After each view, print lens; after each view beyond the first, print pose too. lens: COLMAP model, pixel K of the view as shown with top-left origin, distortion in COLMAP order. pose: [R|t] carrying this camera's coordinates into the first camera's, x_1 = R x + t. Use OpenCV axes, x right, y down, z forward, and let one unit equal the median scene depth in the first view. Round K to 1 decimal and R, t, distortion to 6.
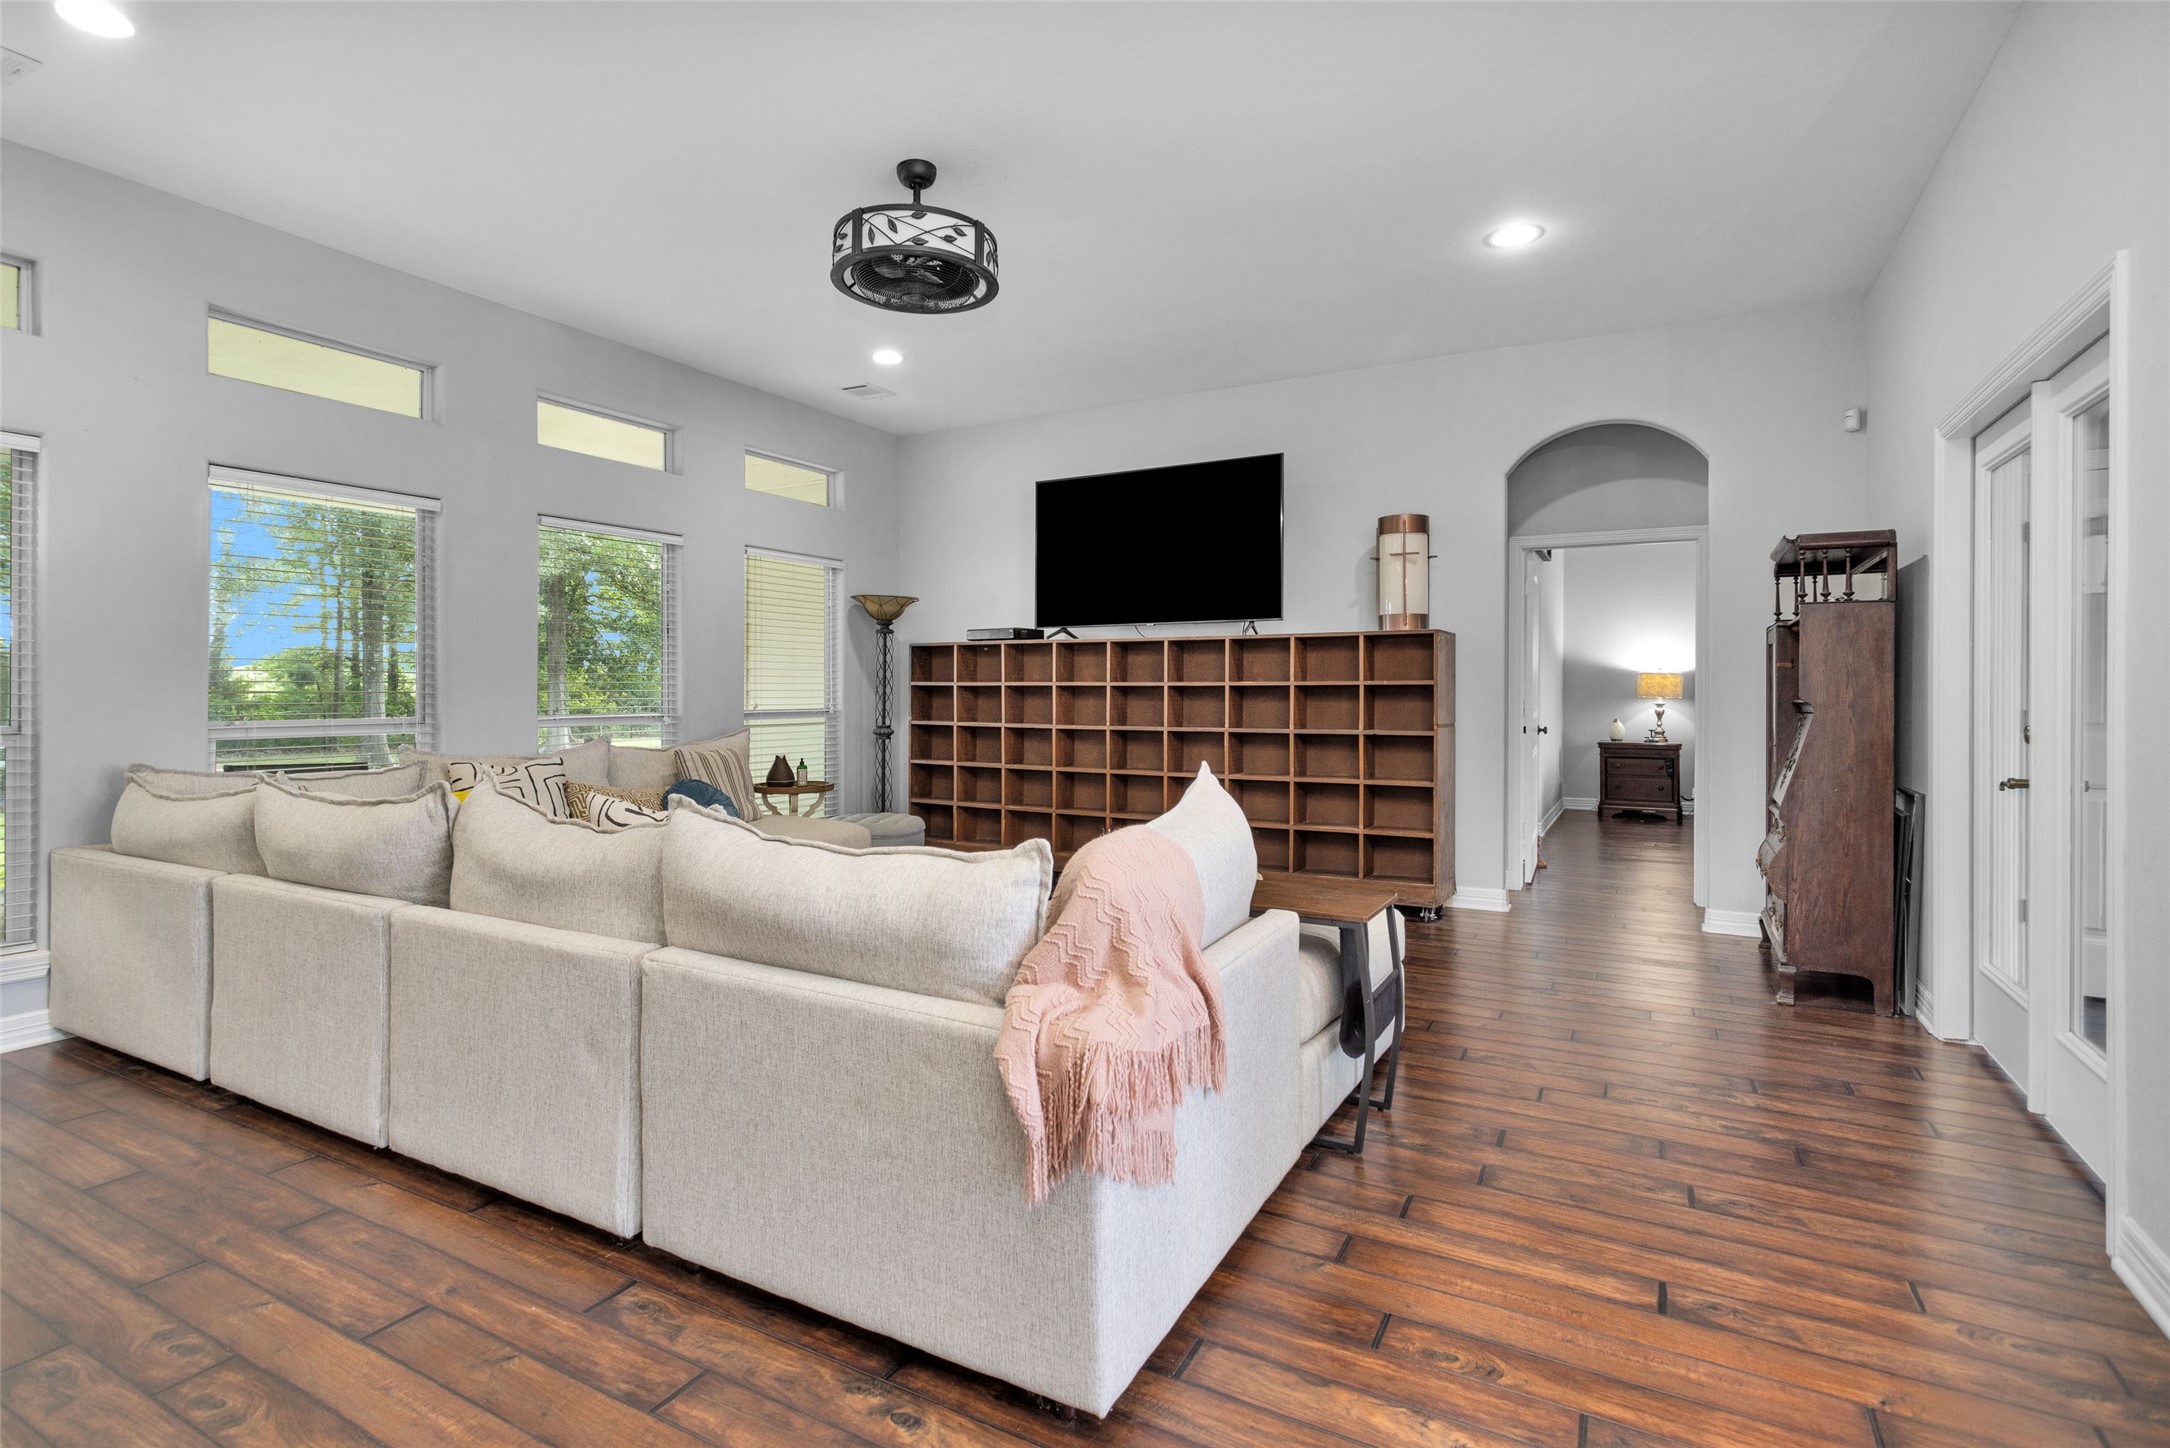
lens RADIAL K [[1052.4, 0, 1072.2], [0, 1052.4, 692.5], [0, 0, 1]] dist [0.003834, 0.001116]
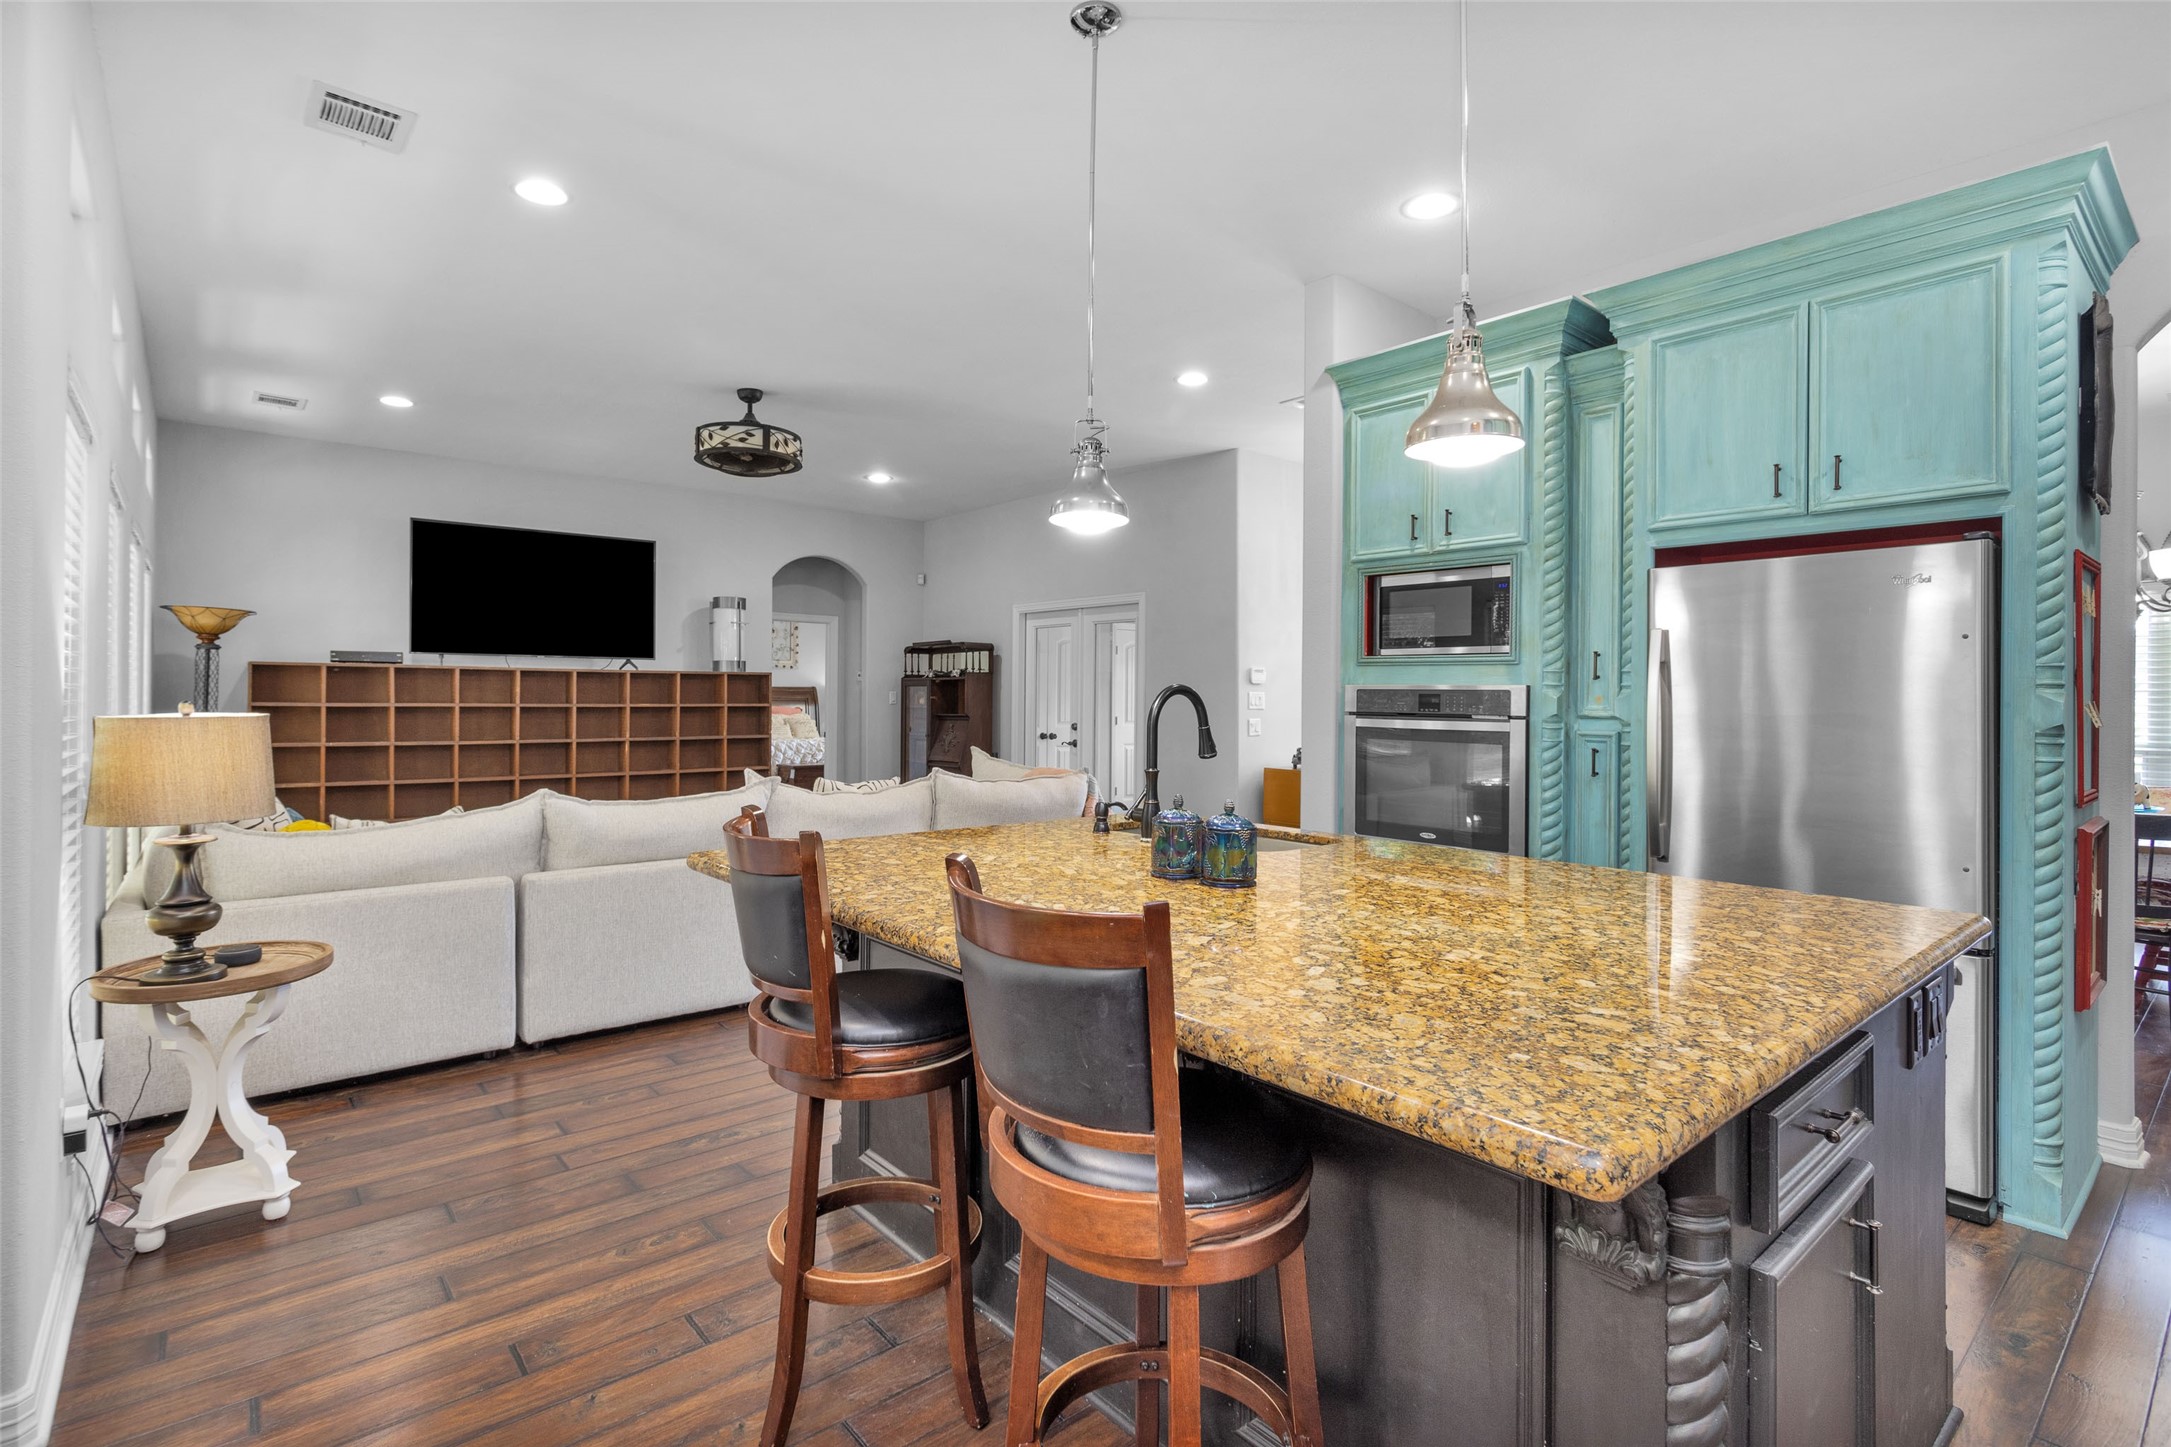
lens RADIAL K [[1029.9, 0, 1075.9], [0, 1029.9, 689.0], [0, 0, 1]] dist [0.010285, 0.001002]
pose [[0.357240, 0.011301, 0.933944, -0.774130], [-0.003255, 0.999936, -0.010854, -0.015006], [-0.934007, 0.000837, 0.357254, -0.014236]]
